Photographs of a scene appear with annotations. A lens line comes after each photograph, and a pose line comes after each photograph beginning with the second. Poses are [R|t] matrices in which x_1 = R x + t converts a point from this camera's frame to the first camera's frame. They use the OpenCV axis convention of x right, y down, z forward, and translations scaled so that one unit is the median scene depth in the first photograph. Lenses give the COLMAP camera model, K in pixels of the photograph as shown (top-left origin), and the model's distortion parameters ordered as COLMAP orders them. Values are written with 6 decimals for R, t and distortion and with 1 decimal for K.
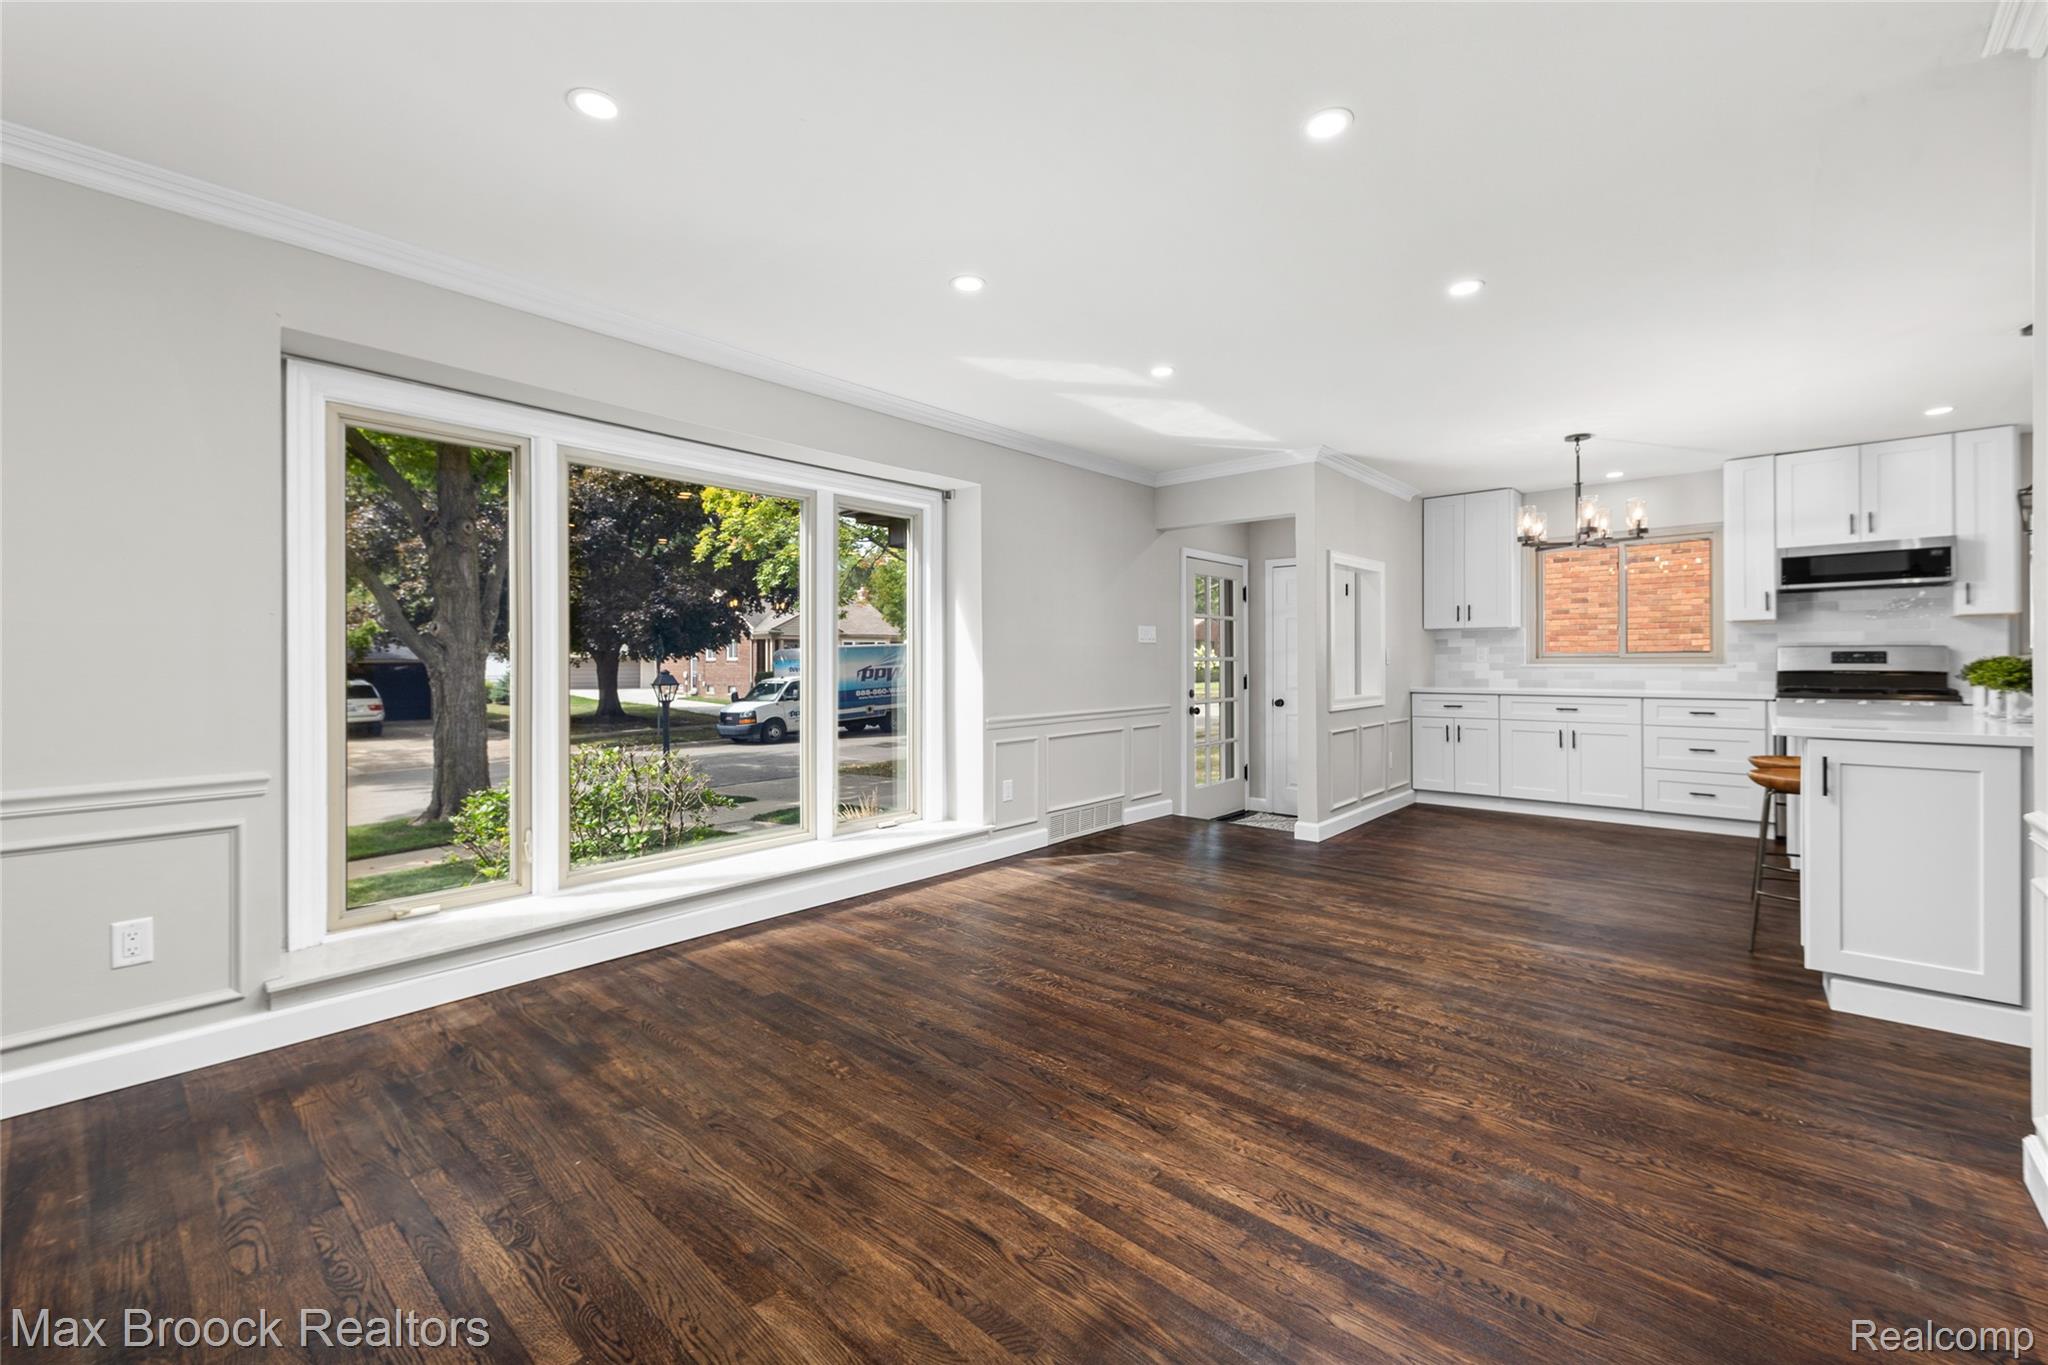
lens RADIAL K [[834.9, 0, 1028.4], [0, 834.9, 667.1], [0, 0, 1]] dist [0.001591, -0.000352]
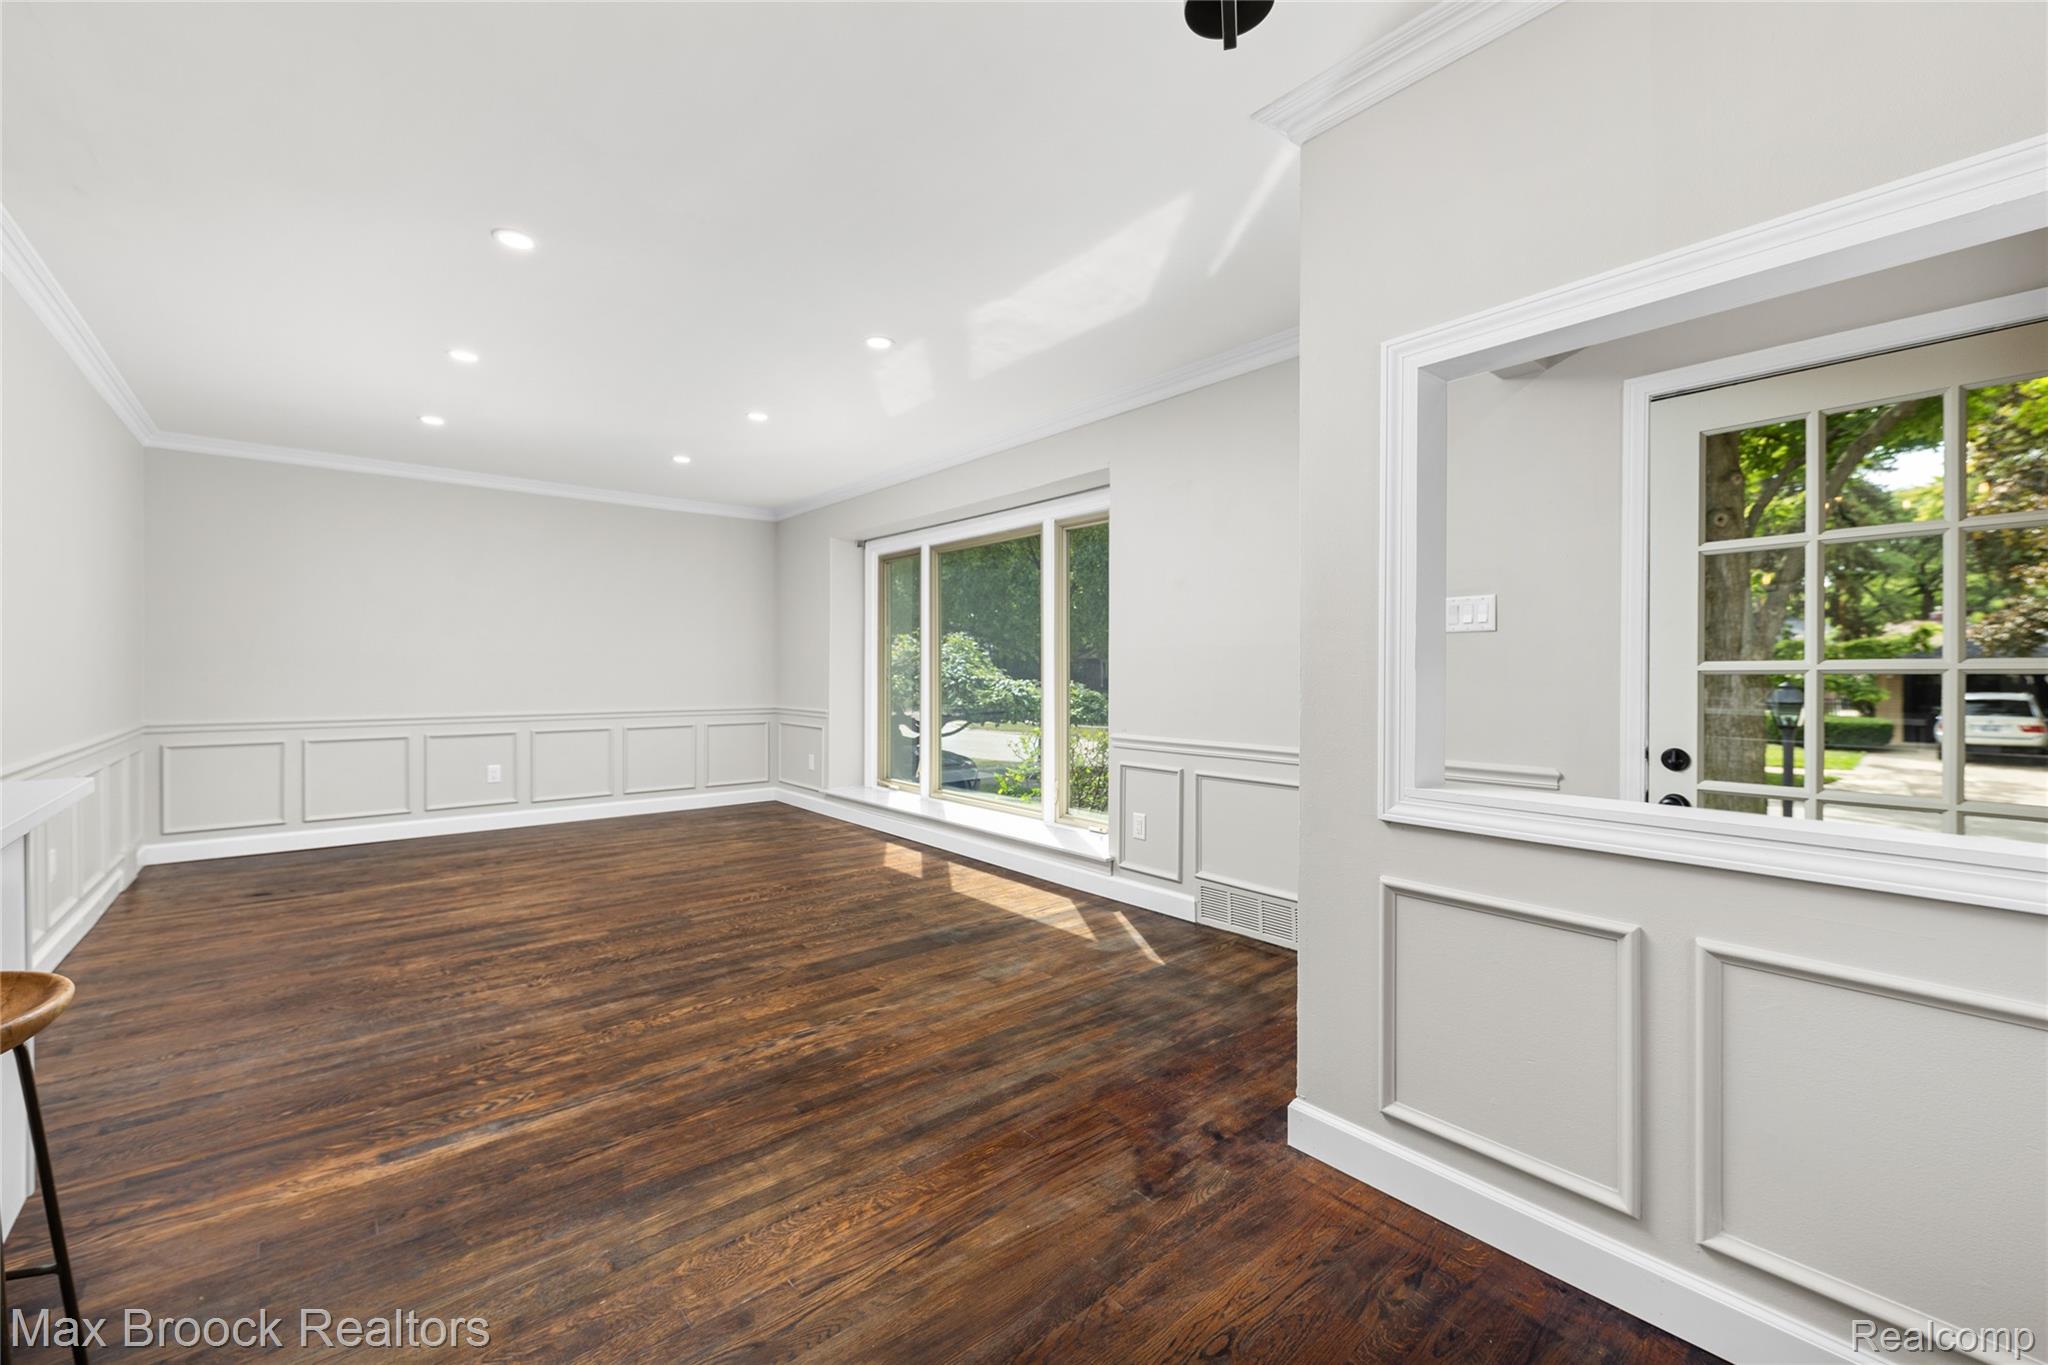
lens RADIAL K [[834.9, 0, 1028.2], [0, 834.9, 674.3], [0, 0, 1]] dist [0.001591, -0.000352]
pose [[-0.141063, 0.012657, -0.989920, 1.239211], [-0.006254, 0.999887, 0.013676, -0.016173], [0.989981, 0.008120, -0.140968, 1.561951]]
